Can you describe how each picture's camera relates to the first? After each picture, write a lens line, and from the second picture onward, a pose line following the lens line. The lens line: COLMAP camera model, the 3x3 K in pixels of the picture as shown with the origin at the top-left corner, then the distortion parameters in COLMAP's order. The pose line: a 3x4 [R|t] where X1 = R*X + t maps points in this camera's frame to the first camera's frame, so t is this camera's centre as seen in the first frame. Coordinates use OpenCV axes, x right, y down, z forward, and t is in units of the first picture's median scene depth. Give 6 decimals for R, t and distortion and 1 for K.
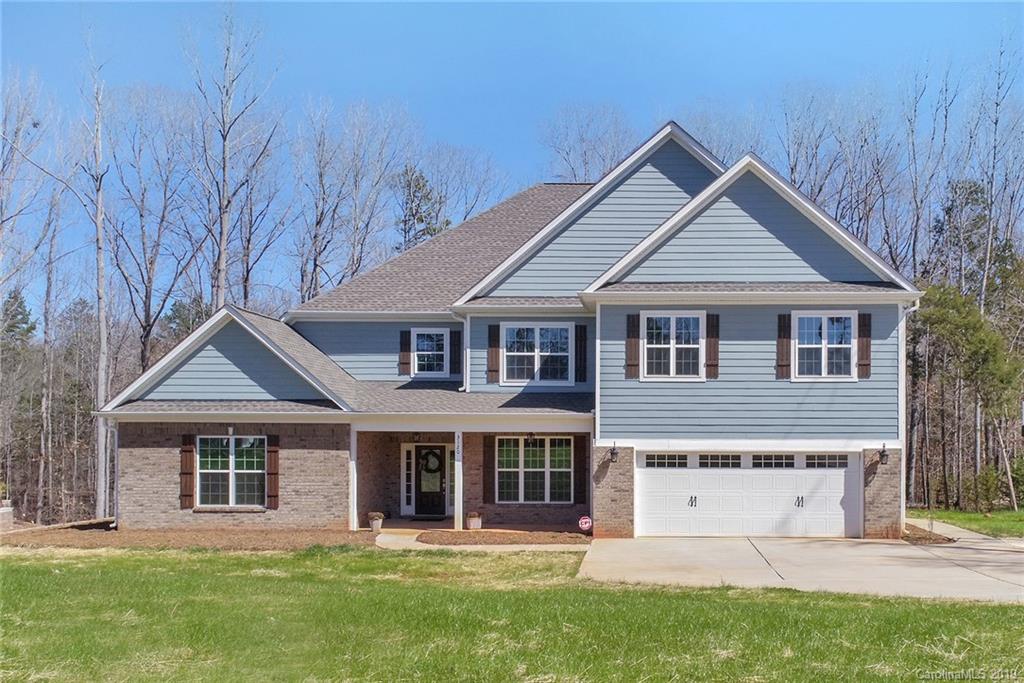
lens RADIAL K [[1002.4, 0, 582.4], [0, 1002.4, 370.3], [0, 0, 1]] dist [-0.006928, 0.000000]
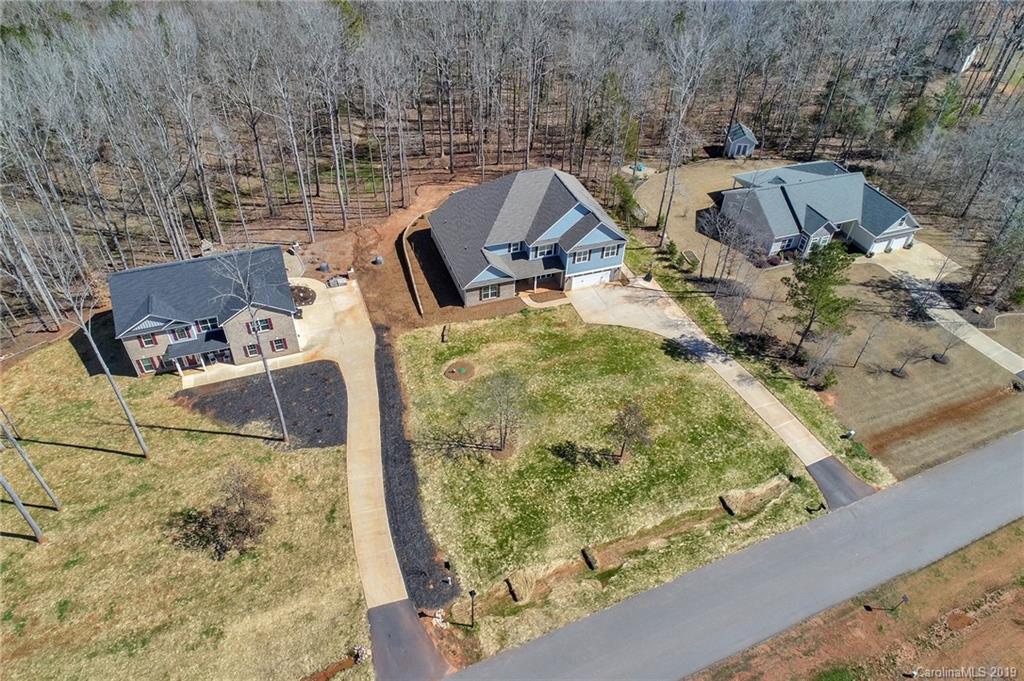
lens RADIAL K [[673.4, 0, 507.1], [0, 673.4, 338.3], [0, 0, 1]] dist [-0.000017, -0.000723]
pose [[0.931206, -0.221718, 0.289304, -1.261446], [-0.028035, 0.747795, 0.663337, -1.856915], [-0.363414, -0.625814, 0.690136, -1.338280]]
